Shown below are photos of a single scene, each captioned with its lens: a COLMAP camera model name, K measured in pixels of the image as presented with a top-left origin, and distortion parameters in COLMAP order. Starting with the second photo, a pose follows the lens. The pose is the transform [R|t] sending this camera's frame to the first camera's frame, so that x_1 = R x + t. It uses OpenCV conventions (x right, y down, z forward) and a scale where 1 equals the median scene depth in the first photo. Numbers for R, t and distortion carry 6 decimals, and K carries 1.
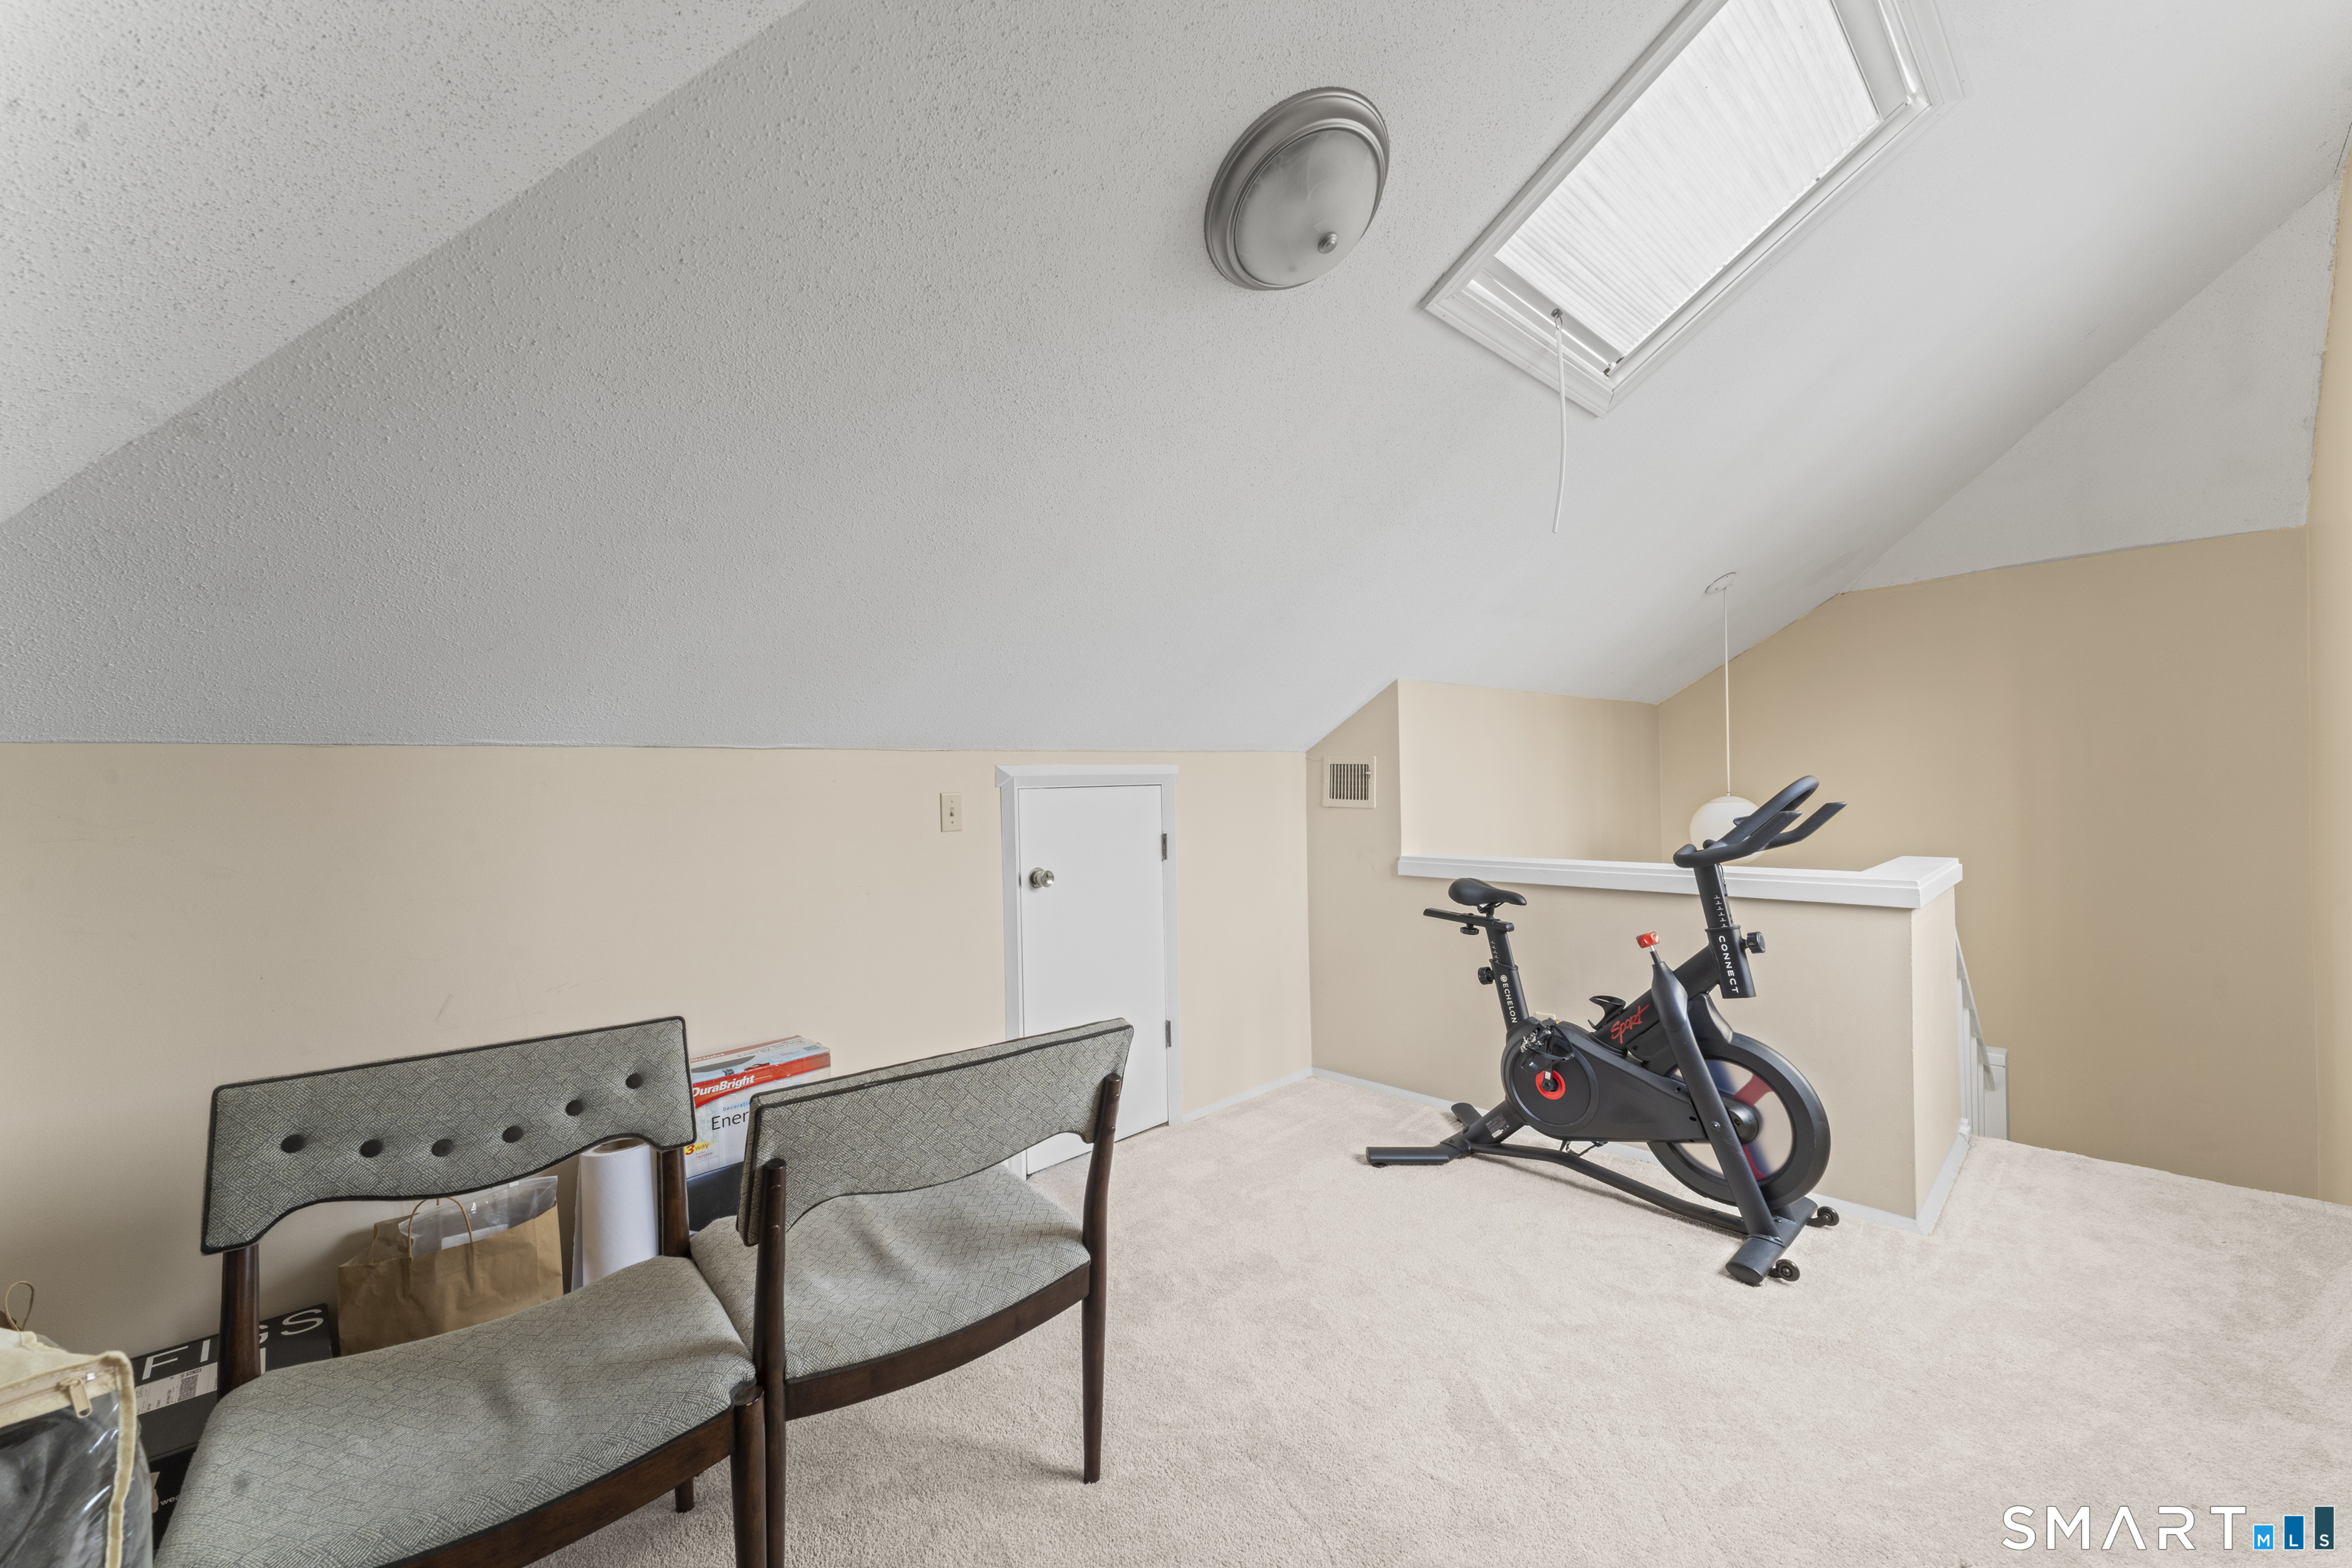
lens RADIAL K [[943.9, 0, 1178.5], [0, 943.9, 779.2], [0, 0, 1]] dist [-0.010026, 0.000503]
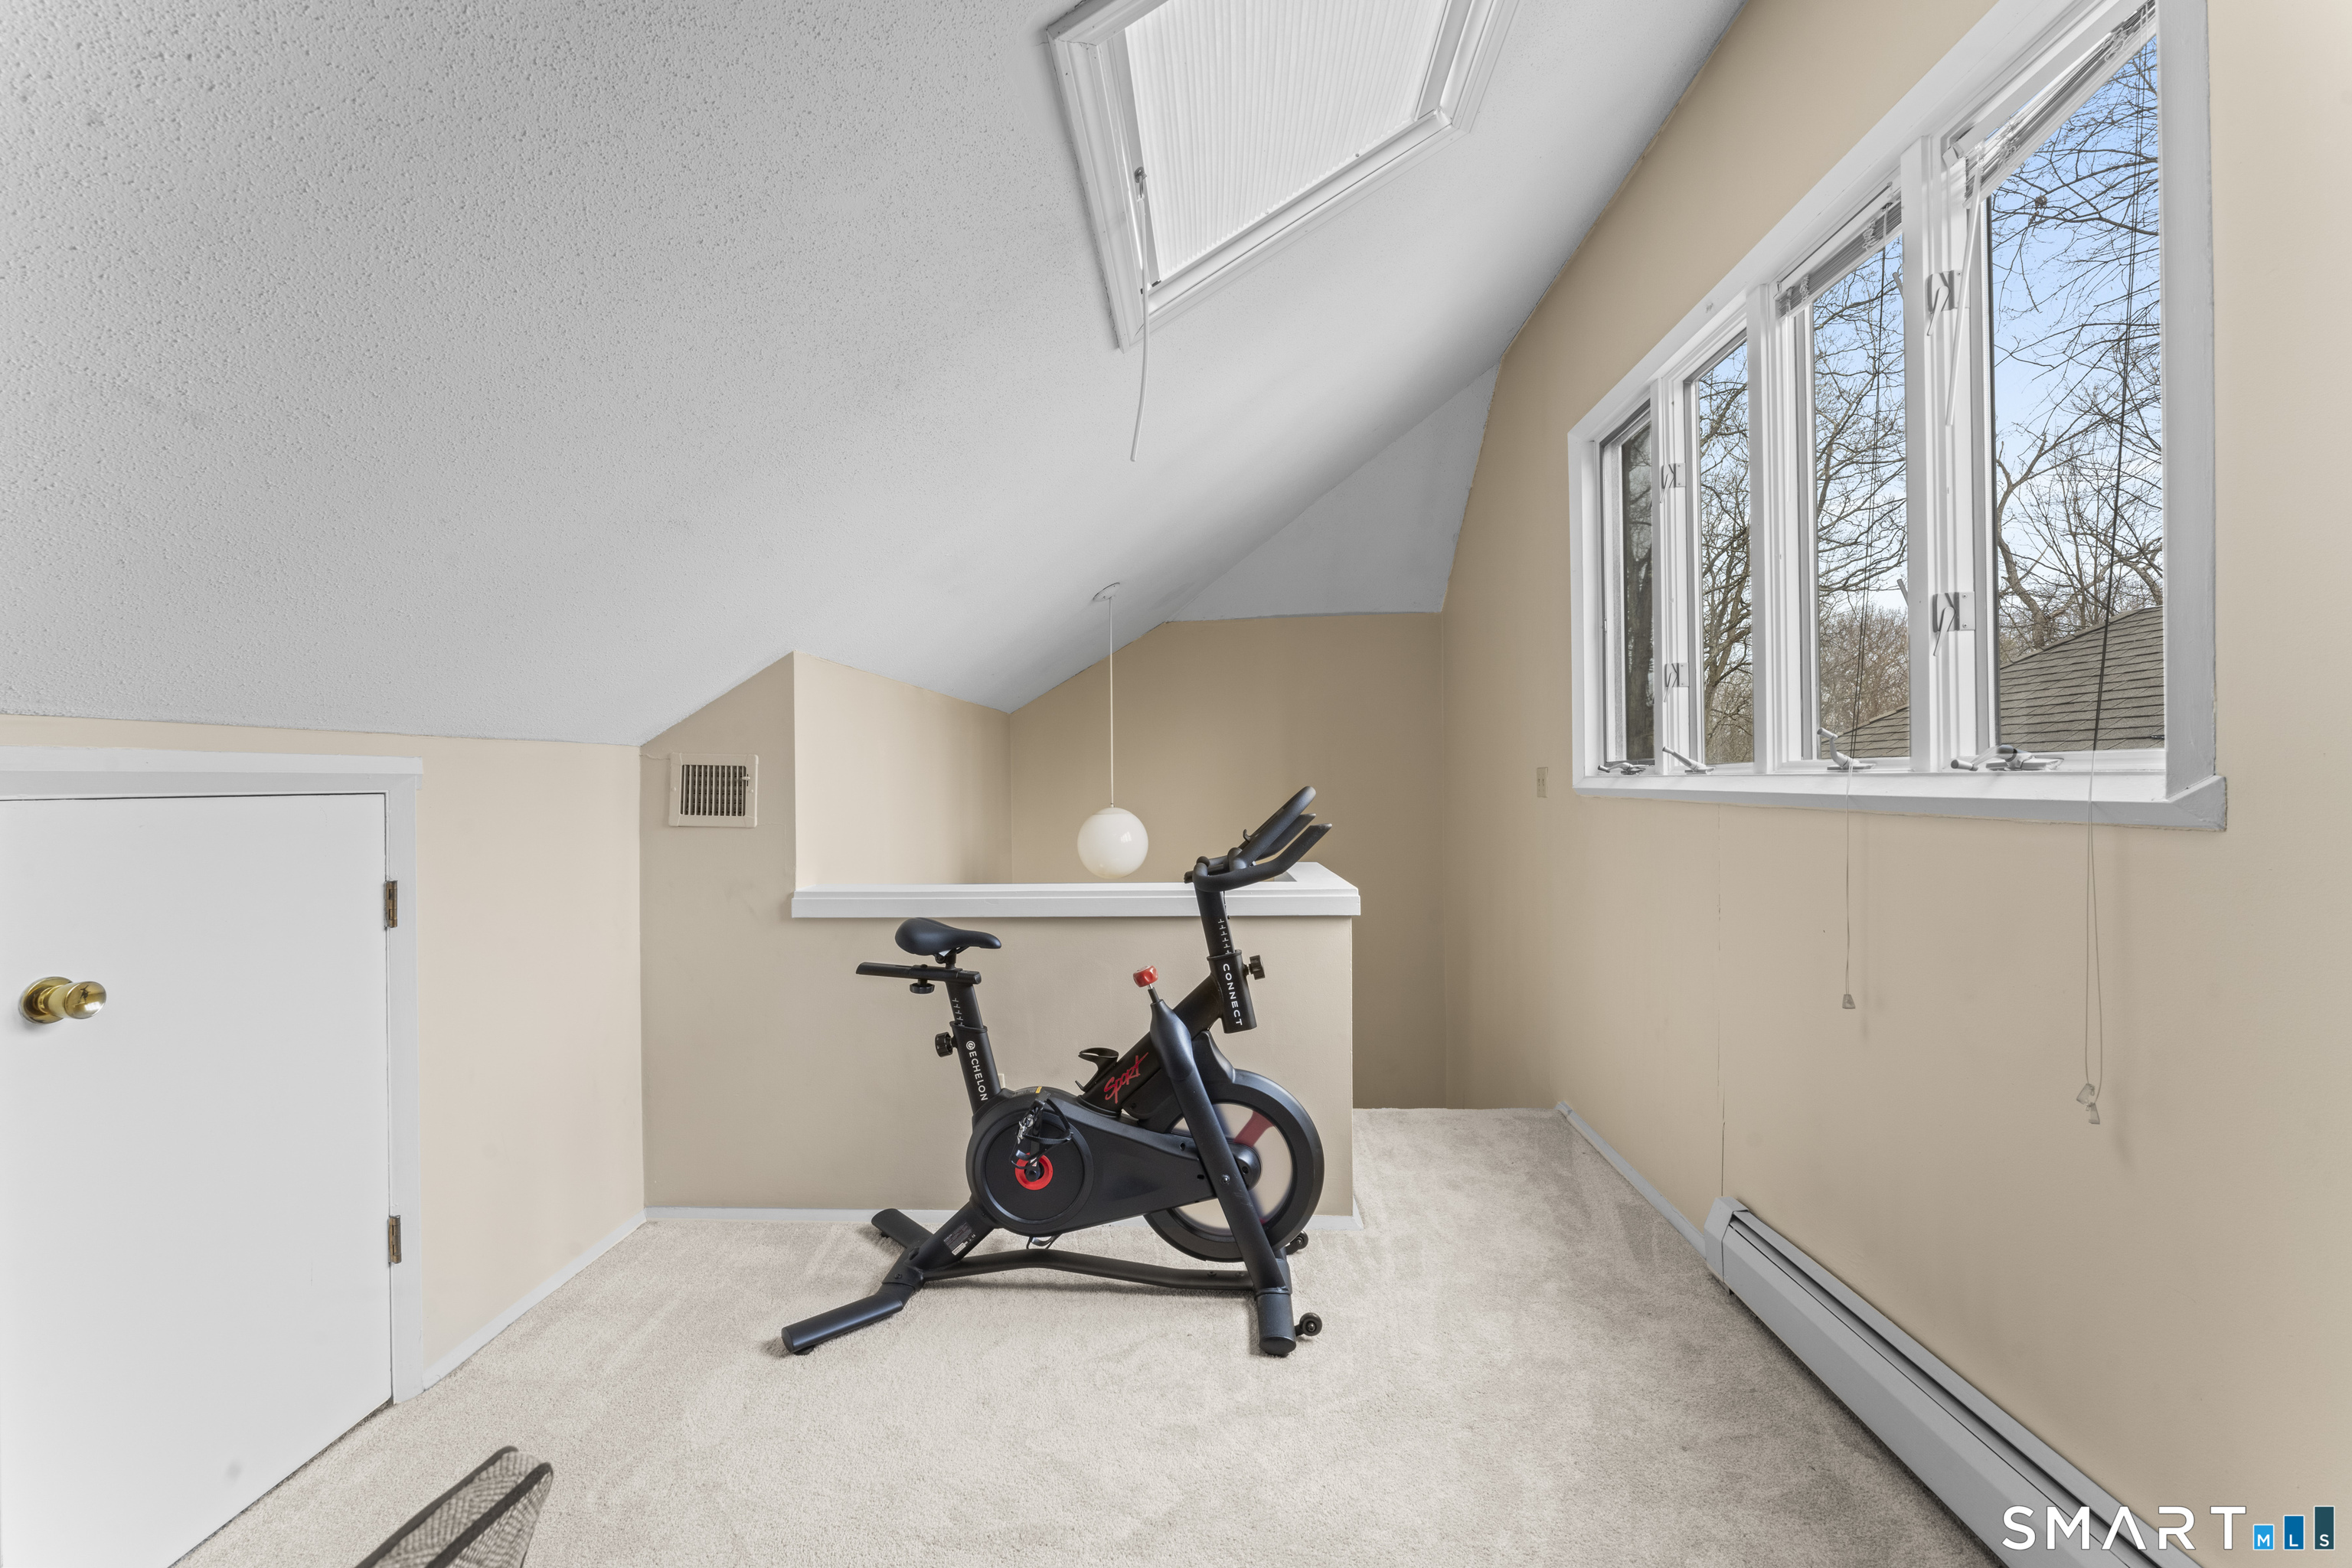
lens RADIAL K [[943.9, 0, 1173.3], [0, 943.9, 776.8], [0, 0, 1]] dist [-0.010026, 0.000503]
pose [[0.727367, 0.016549, 0.686049, -0.068589], [-0.006264, 0.999828, -0.017477, 0.003517], [-0.686220, 0.008415, 0.727345, 0.321802]]
